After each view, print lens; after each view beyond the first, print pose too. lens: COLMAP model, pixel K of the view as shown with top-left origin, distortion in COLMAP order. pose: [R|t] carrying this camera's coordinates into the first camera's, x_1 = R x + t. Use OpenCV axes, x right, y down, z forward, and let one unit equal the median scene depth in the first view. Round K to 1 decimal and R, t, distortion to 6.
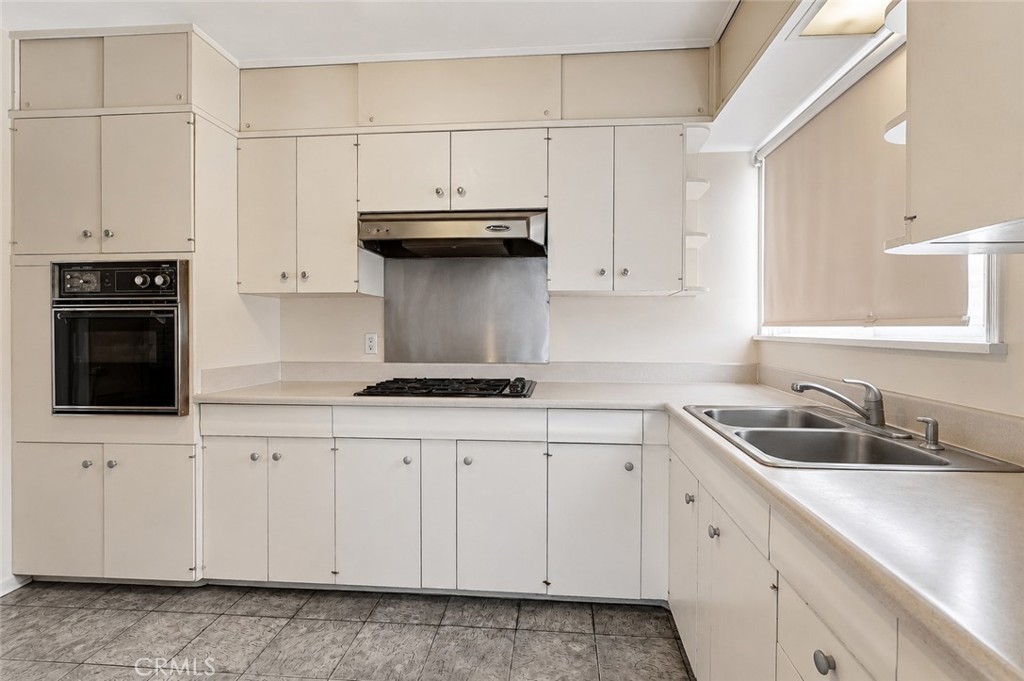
lens RADIAL K [[478.0, 0, 510.4], [0, 478.0, 333.2], [0, 0, 1]] dist [0.002059, -0.000070]
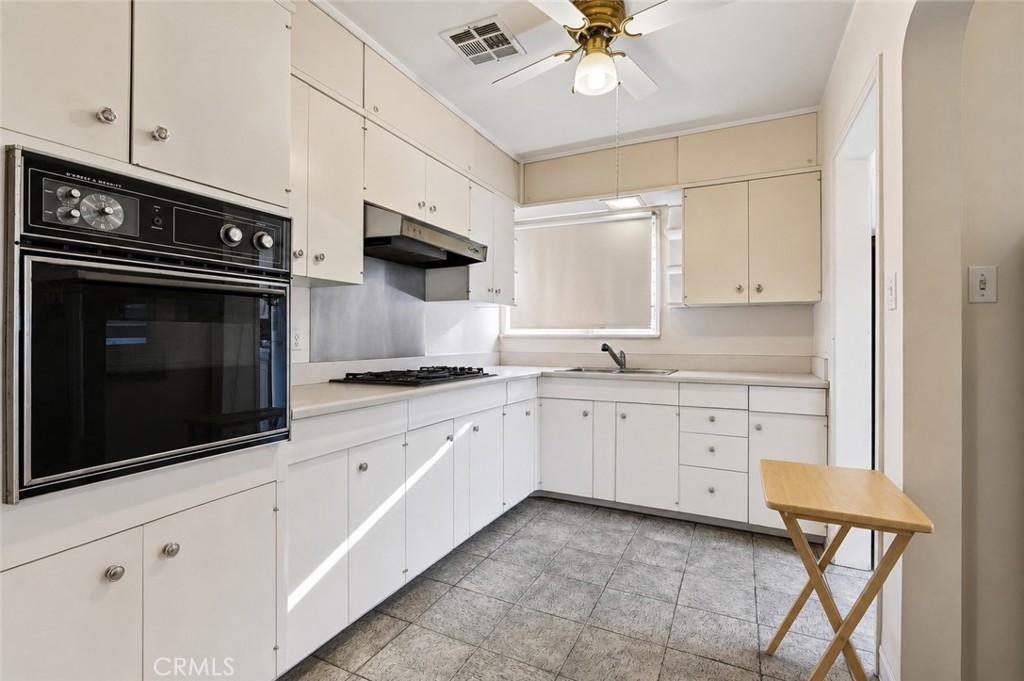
lens RADIAL K [[478.0, 0, 510.4], [0, 478.0, 333.2], [0, 0, 1]] dist [0.002059, -0.000070]
pose [[0.355880, 0.011495, 0.934461, -1.216439], [0.005870, 0.999877, -0.014535, 0.028518], [-0.934513, 0.010658, 0.355769, 0.441589]]
